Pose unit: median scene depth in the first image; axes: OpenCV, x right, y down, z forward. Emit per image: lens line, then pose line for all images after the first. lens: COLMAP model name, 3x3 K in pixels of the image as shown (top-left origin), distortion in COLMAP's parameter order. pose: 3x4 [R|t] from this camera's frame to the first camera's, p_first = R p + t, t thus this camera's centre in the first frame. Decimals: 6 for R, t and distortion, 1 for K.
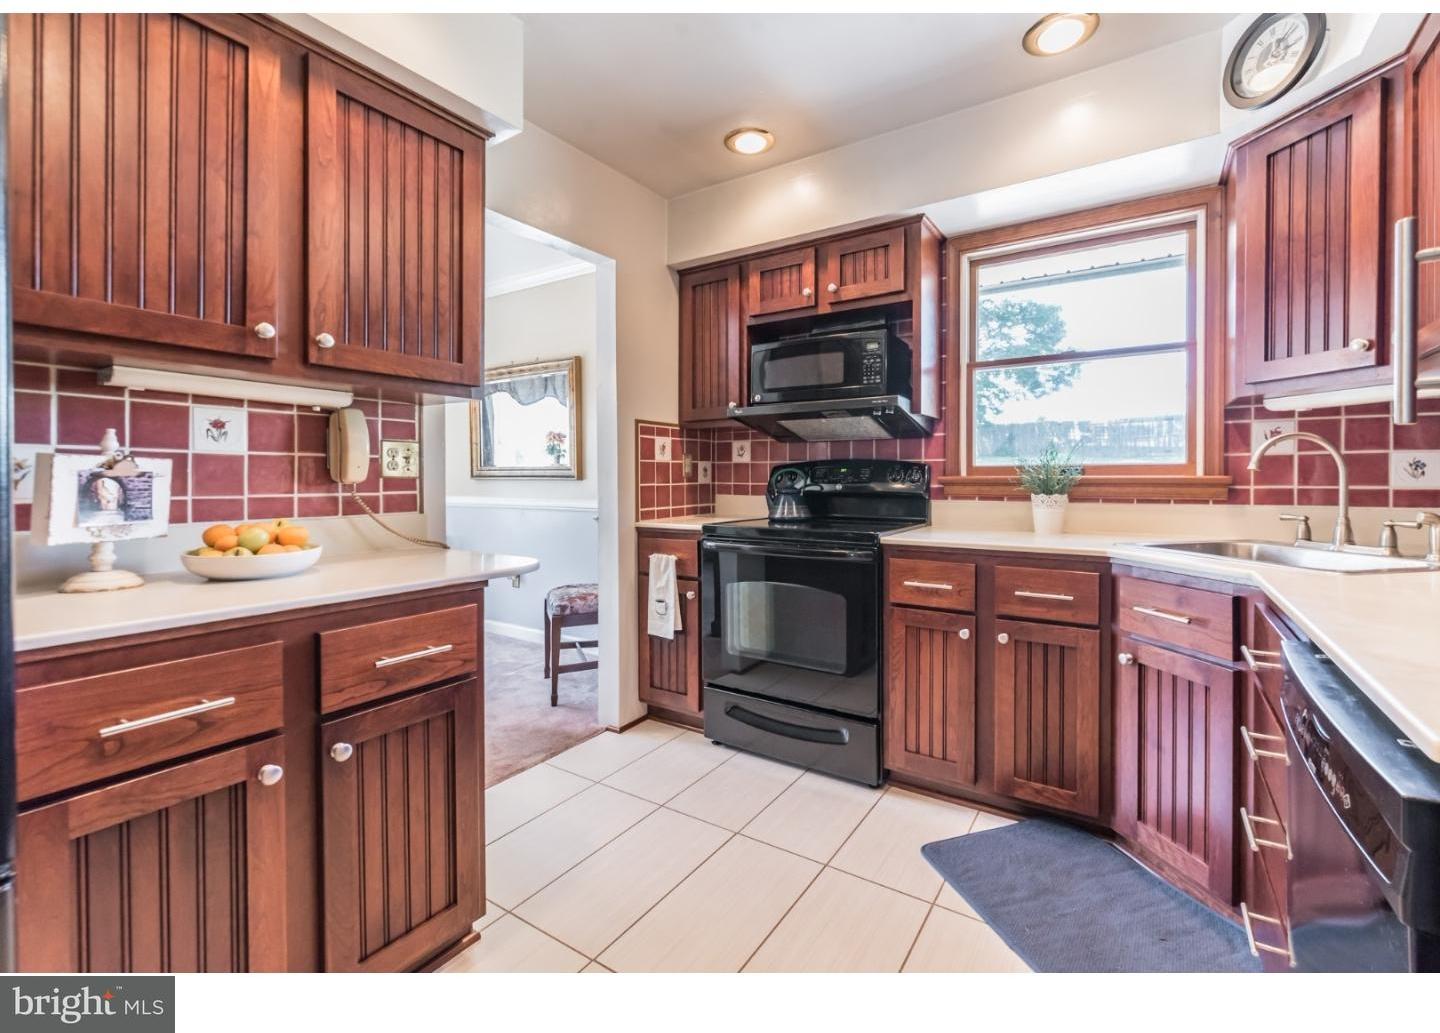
lens RADIAL K [[624.9, 0, 739.9], [0, 624.9, 484.4], [0, 0, 1]] dist [0.001792, -0.000296]
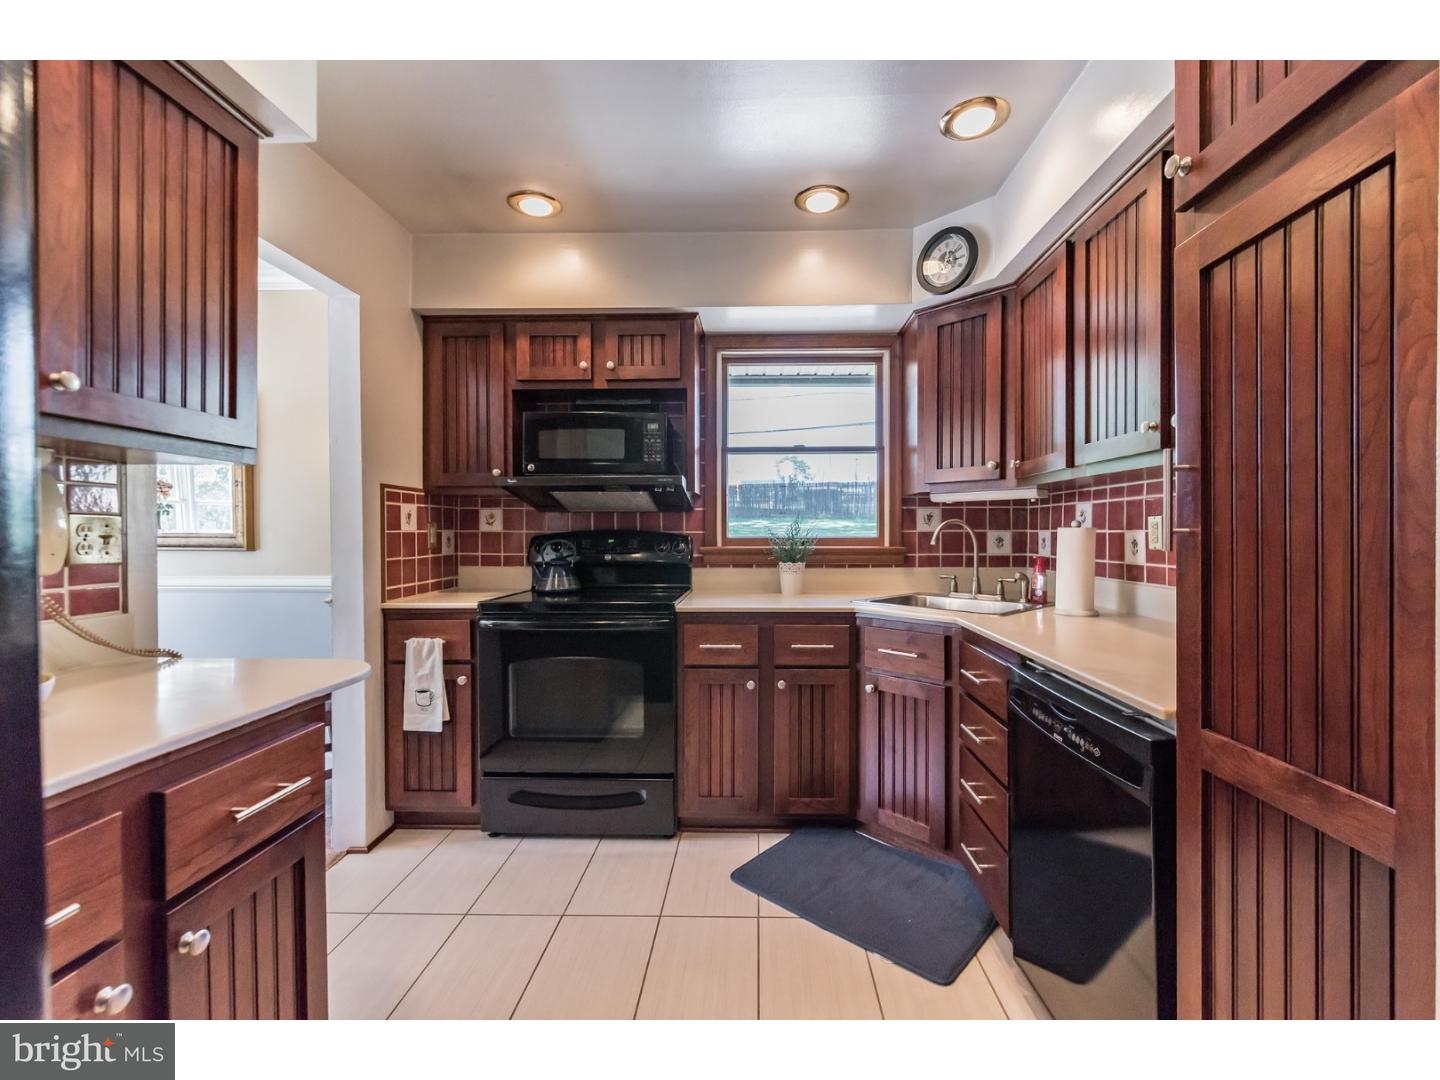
lens RADIAL K [[630.5, 0, 744.7], [0, 630.5, 539.8], [0, 0, 1]] dist [-0.000196, -0.000284]
pose [[0.852134, -0.004707, 0.523302, -0.213298], [0.005163, 0.999986, 0.000588, -0.026953], [-0.523298, 0.002201, 0.852147, -0.001312]]
